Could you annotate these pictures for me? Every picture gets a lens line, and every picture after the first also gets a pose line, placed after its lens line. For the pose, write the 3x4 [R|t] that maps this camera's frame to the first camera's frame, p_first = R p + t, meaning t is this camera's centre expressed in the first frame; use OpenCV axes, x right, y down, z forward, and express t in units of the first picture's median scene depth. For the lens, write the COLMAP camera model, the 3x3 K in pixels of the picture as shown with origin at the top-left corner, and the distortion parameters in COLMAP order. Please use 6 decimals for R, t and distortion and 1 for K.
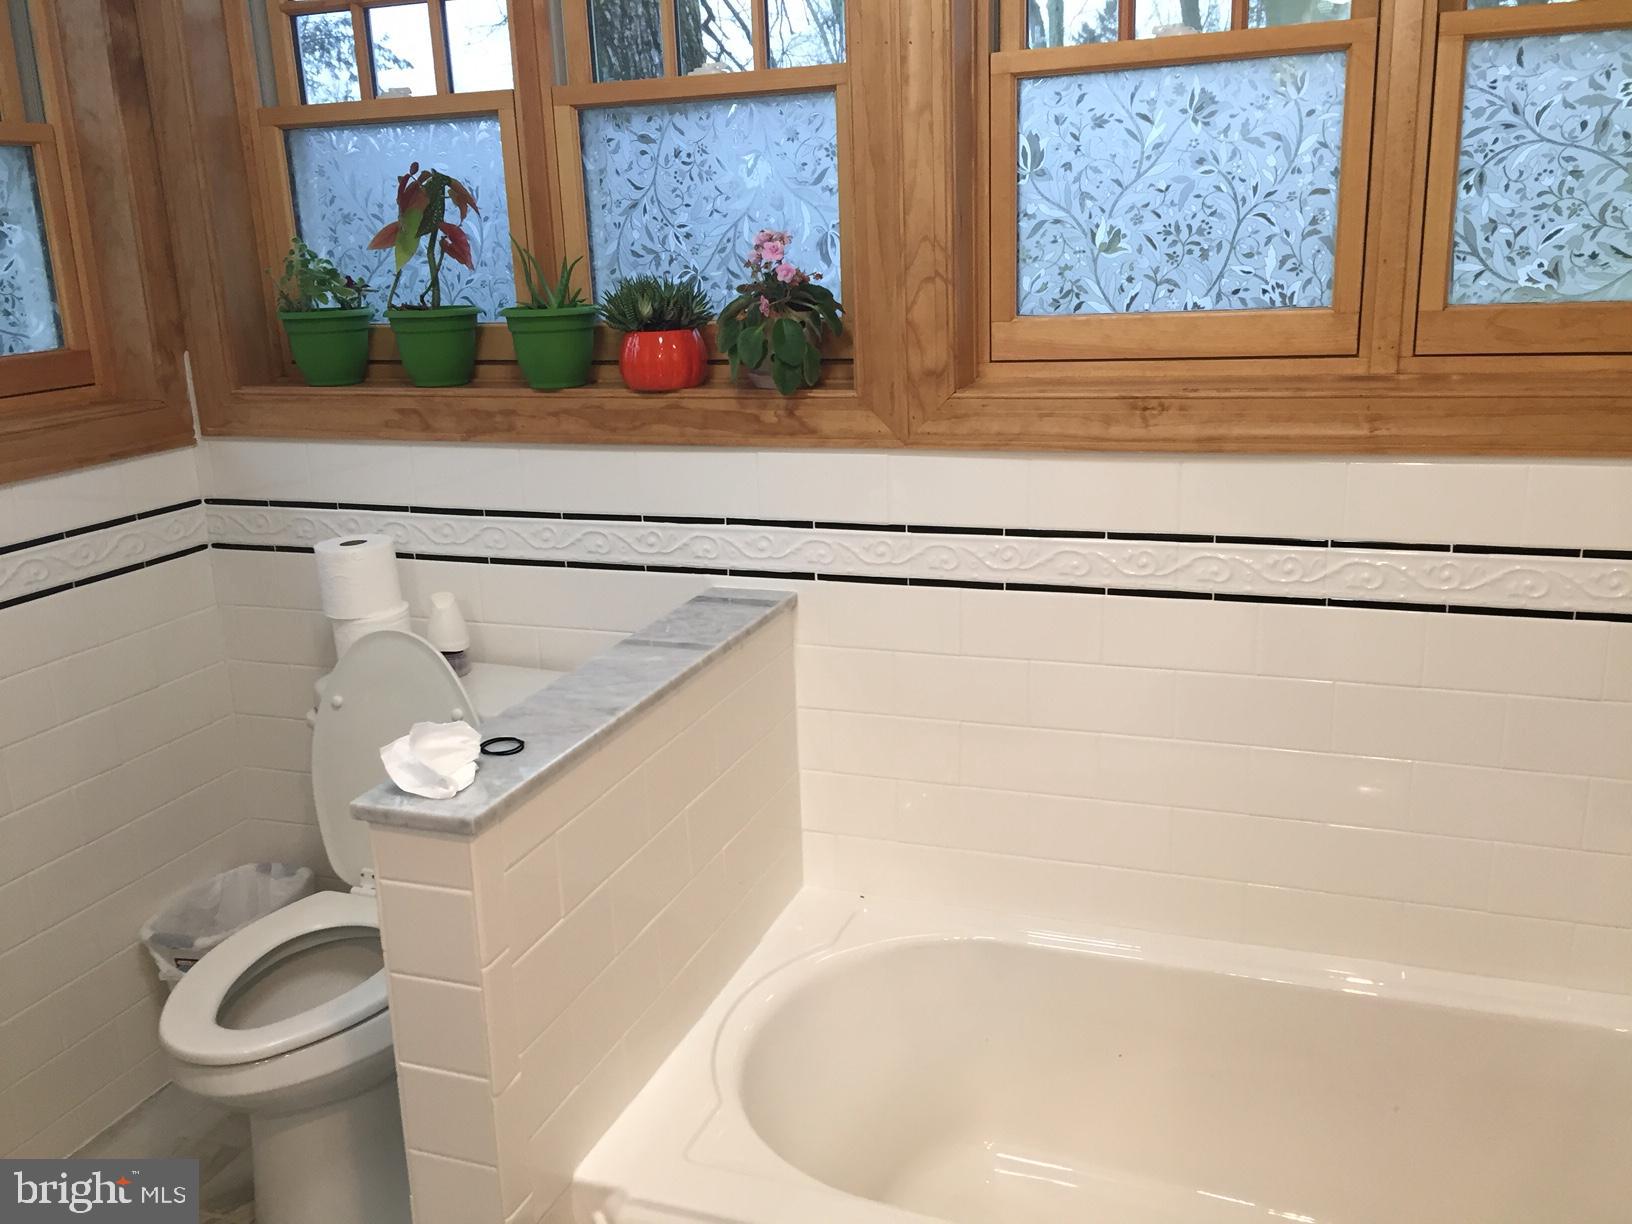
lens RADIAL K [[1401.2, 0, 811.3], [0, 1401.2, 614.9], [0, 0, 1]] dist [0.086513, -0.118654]
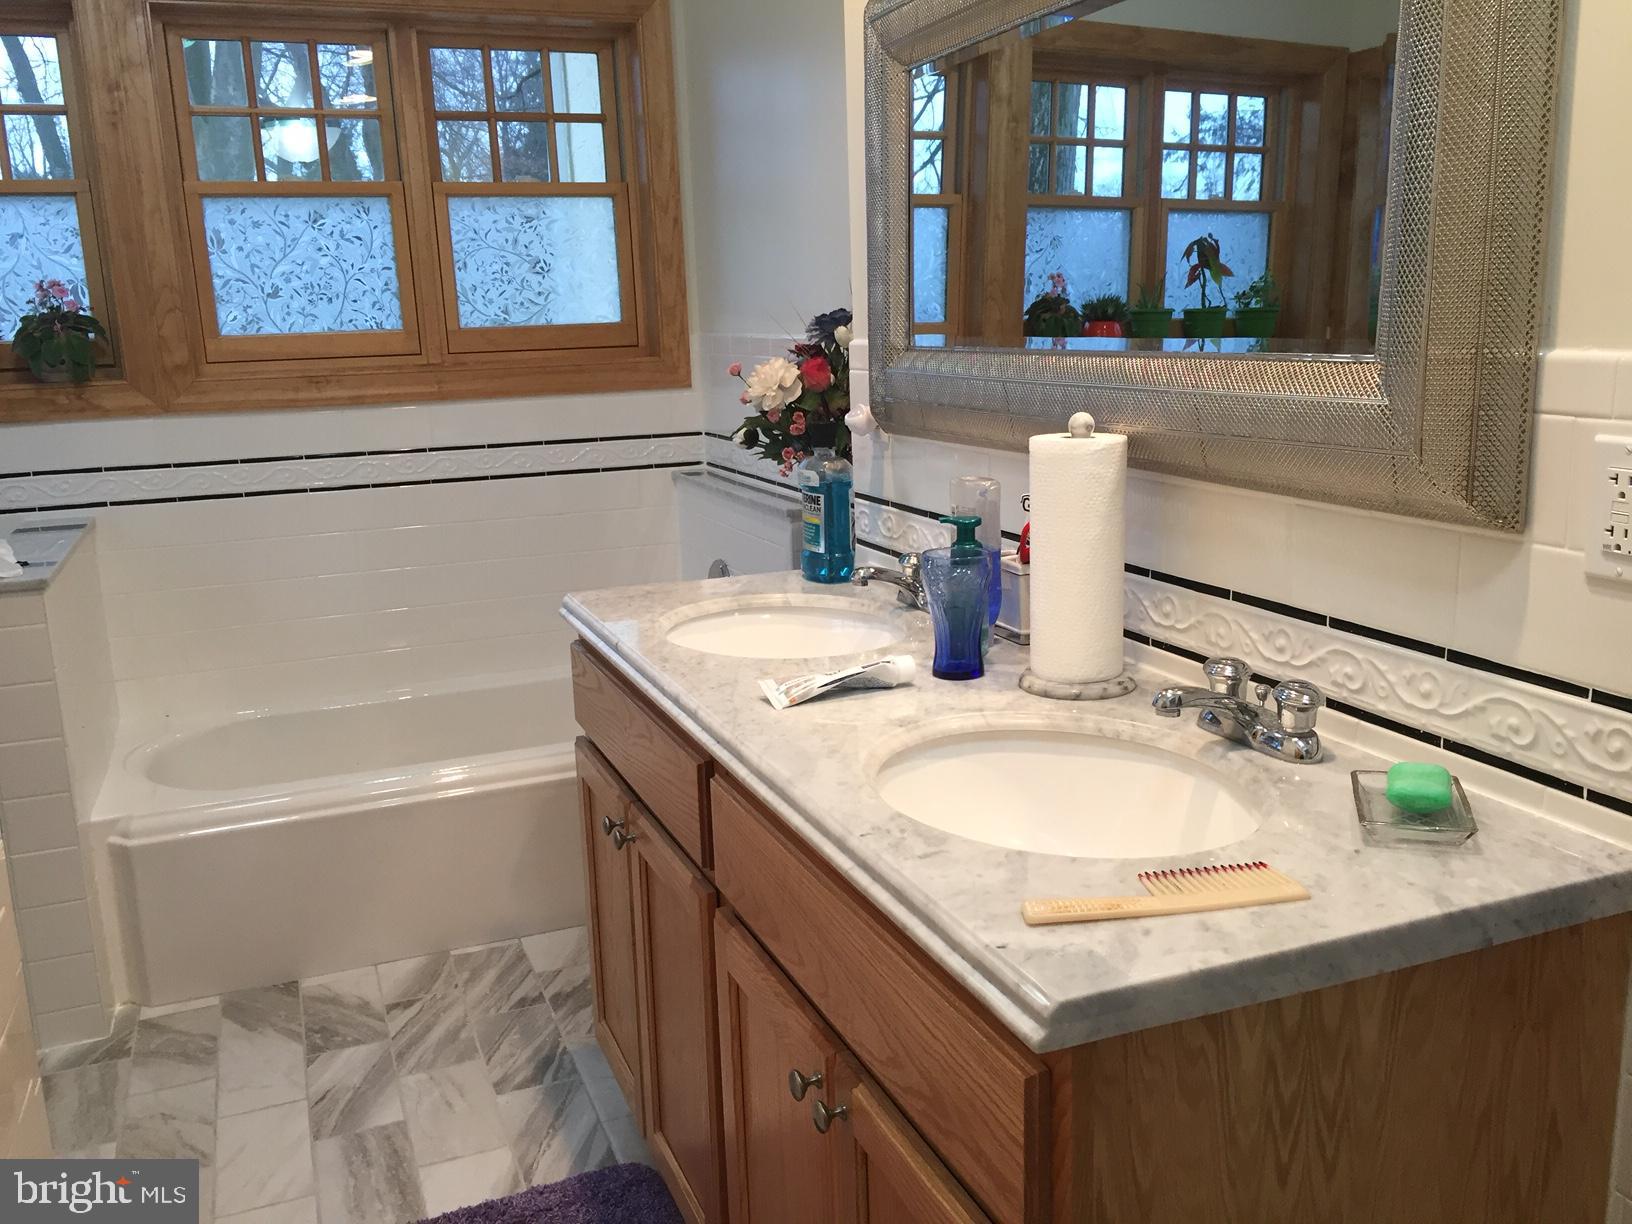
lens RADIAL K [[1401.2, 0, 811.3], [0, 1401.2, 614.9], [0, 0, 1]] dist [0.086513, -0.118654]
pose [[0.744741, -0.127961, 0.654971, -0.503526], [0.181152, 0.983357, -0.013862, 0.278131], [-0.642297, 0.128973, 0.755527, -0.713053]]
